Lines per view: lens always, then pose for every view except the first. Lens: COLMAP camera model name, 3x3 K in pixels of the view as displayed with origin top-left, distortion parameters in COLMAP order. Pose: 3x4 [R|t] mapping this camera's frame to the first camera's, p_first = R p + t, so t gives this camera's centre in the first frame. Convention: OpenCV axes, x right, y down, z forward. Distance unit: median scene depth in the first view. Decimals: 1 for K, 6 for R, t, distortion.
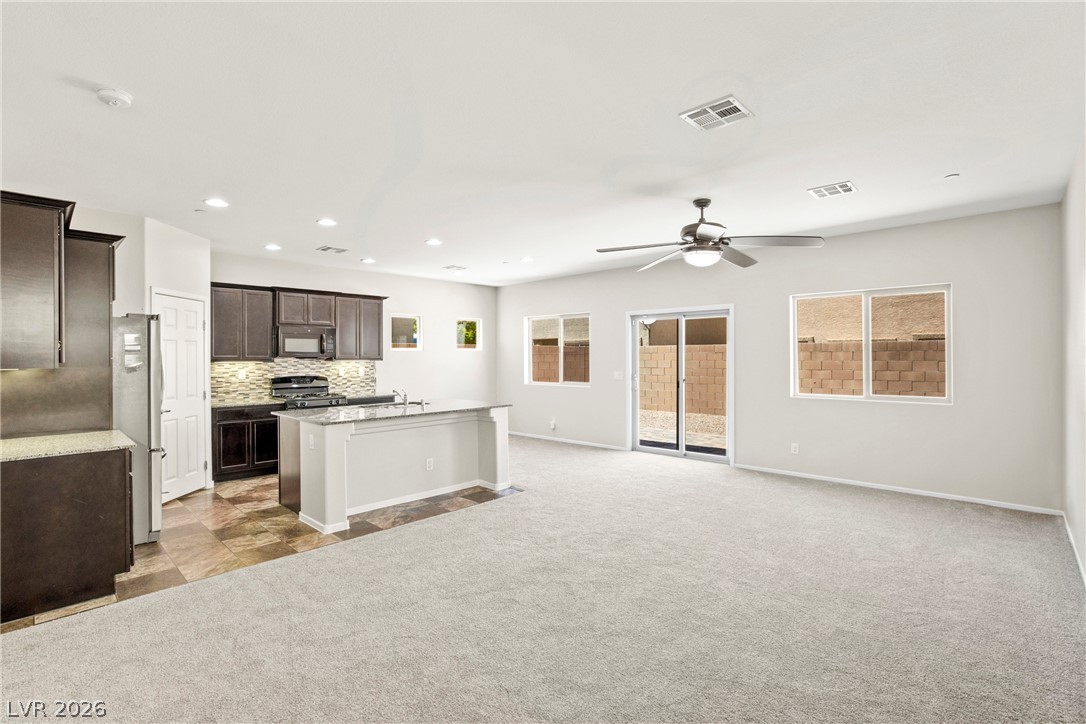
lens RADIAL K [[504.8, 0, 542.8], [0, 504.8, 359.9], [0, 0, 1]] dist [-0.031215, 0.000187]
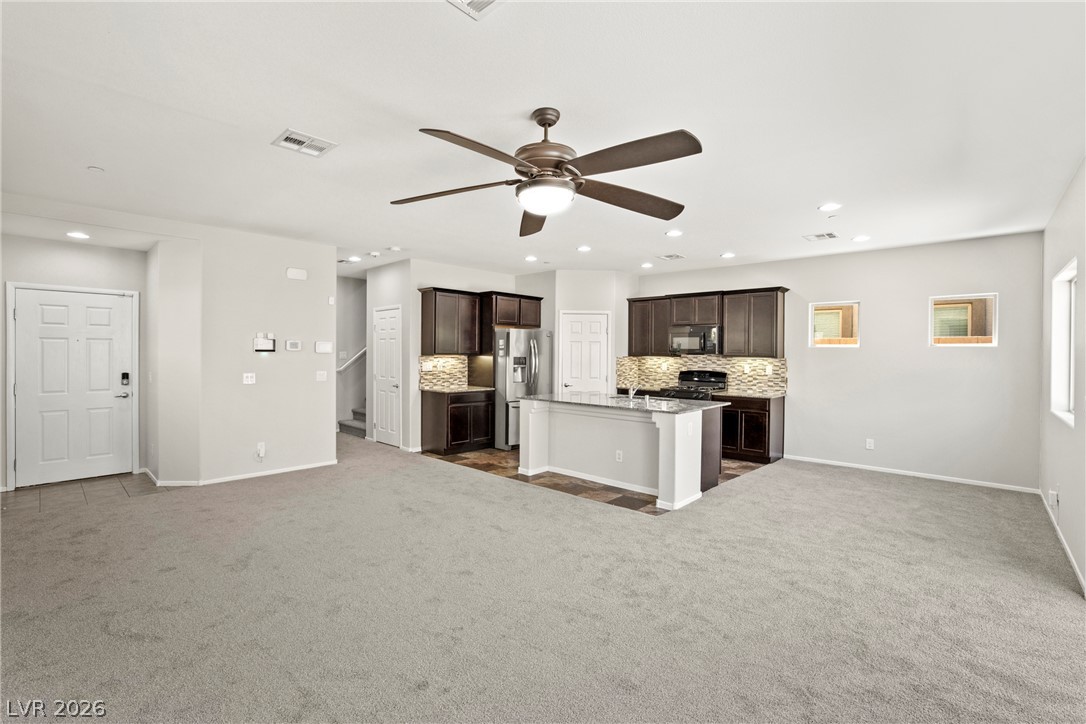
lens RADIAL K [[485.3, 0, 526.4], [0, 485.3, 356.5], [0, 0, 1]] dist [-0.027930, 0.000705]
pose [[-0.007519, 0.012195, -0.999897, 0.622582], [-0.015732, 0.999800, 0.012312, -0.006433], [0.999848, 0.015823, -0.007326, 0.650240]]
